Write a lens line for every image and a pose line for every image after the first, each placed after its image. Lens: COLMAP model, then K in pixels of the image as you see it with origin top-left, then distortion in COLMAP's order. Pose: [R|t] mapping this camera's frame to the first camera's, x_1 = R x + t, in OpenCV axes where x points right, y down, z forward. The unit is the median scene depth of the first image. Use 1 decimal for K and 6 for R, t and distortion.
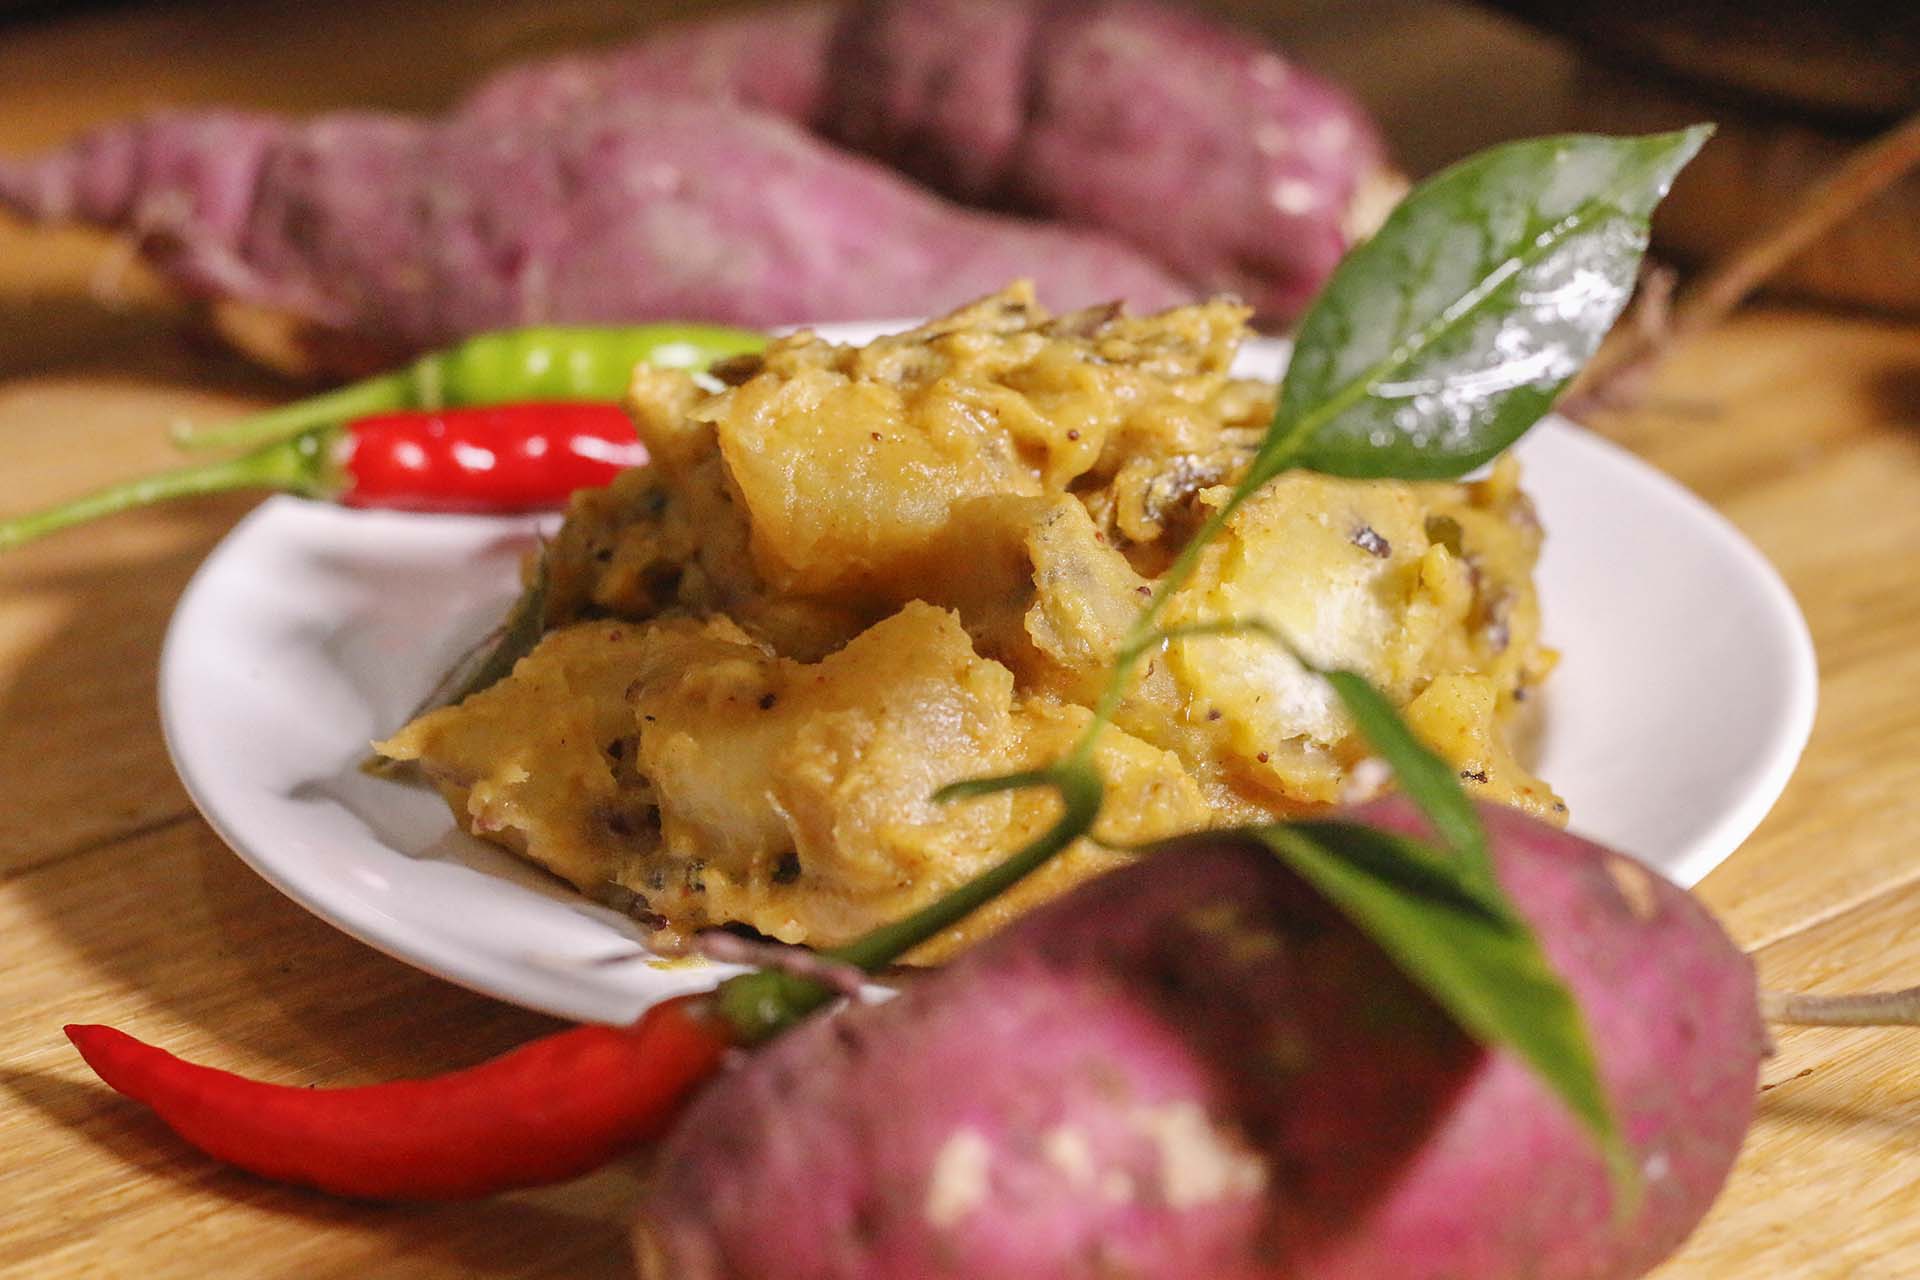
lens RADIAL K [[4989.6, 0, 960.0], [0, 4989.6, 640.0], [0, 0, 1]] dist [-0.094095, -0.471515]
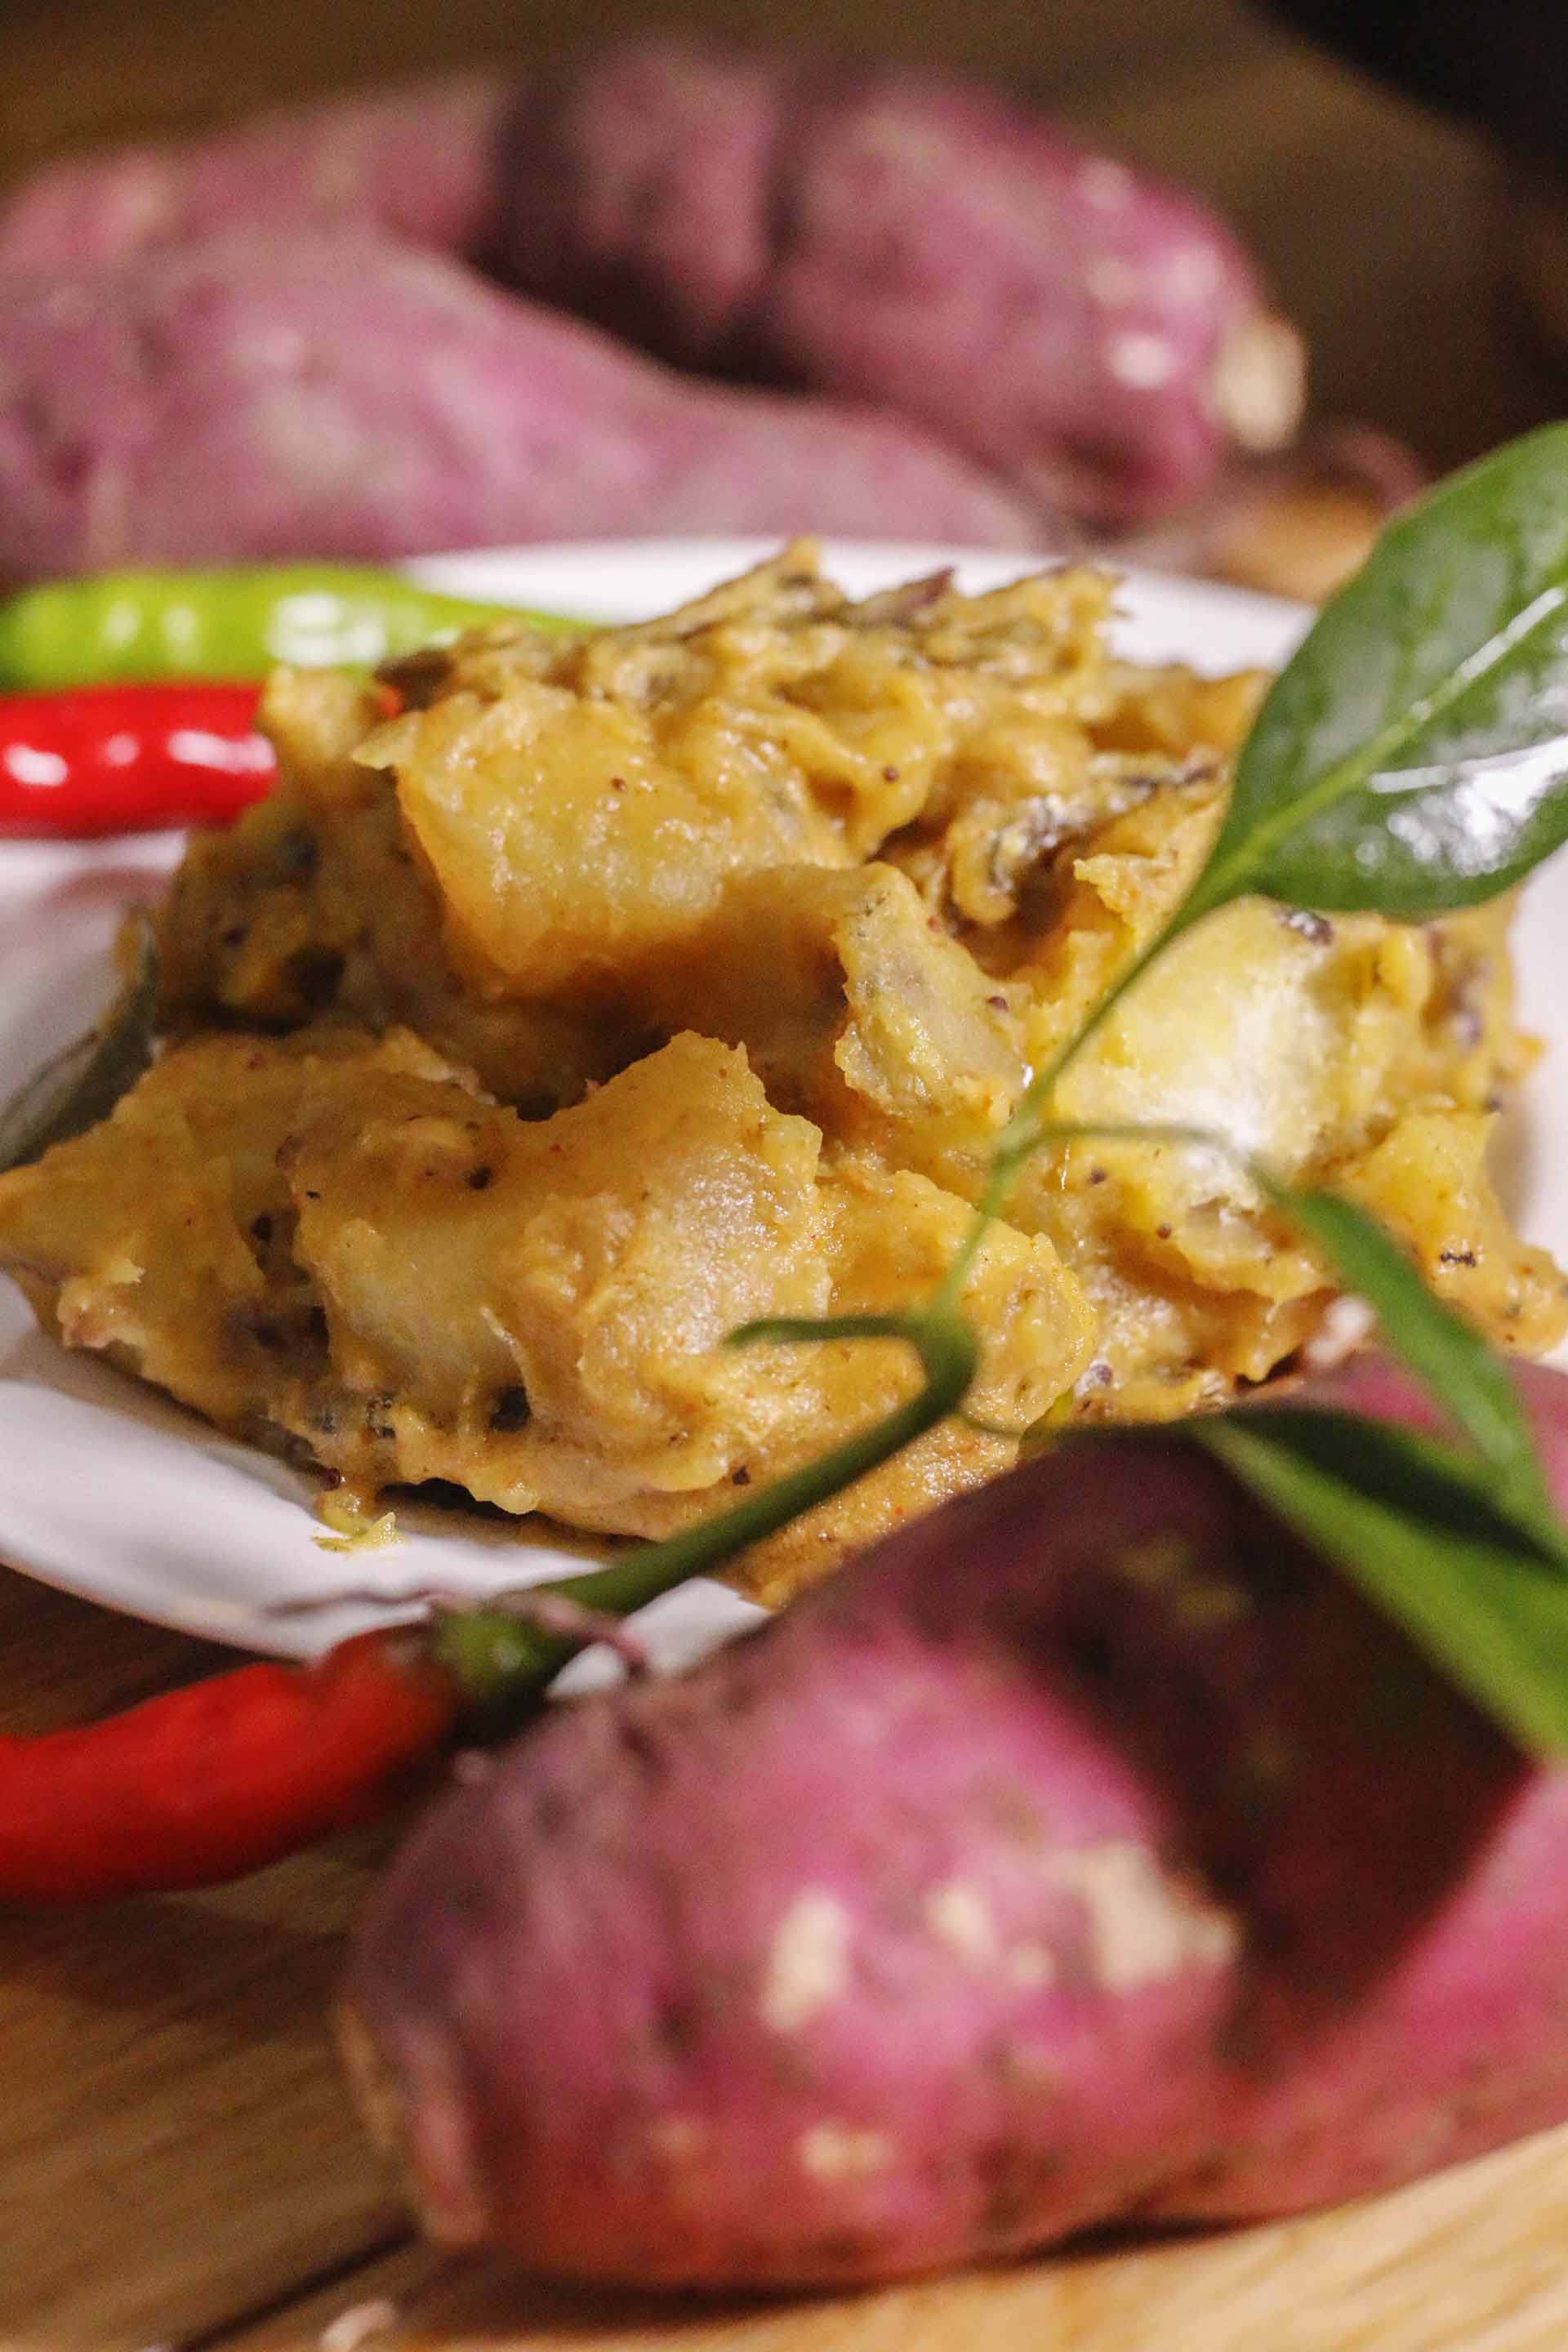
lens RADIAL K [[6112.3, 0, 784.0], [0, 6112.3, 1176.0], [0, 0, 1]] dist [-0.094095, -0.471515]
pose [[0.999028, -0.012959, 0.042125, -0.031023], [0.009009, 0.995659, 0.092644, -0.066469], [-0.043142, -0.092174, 0.994808, 0.124364]]
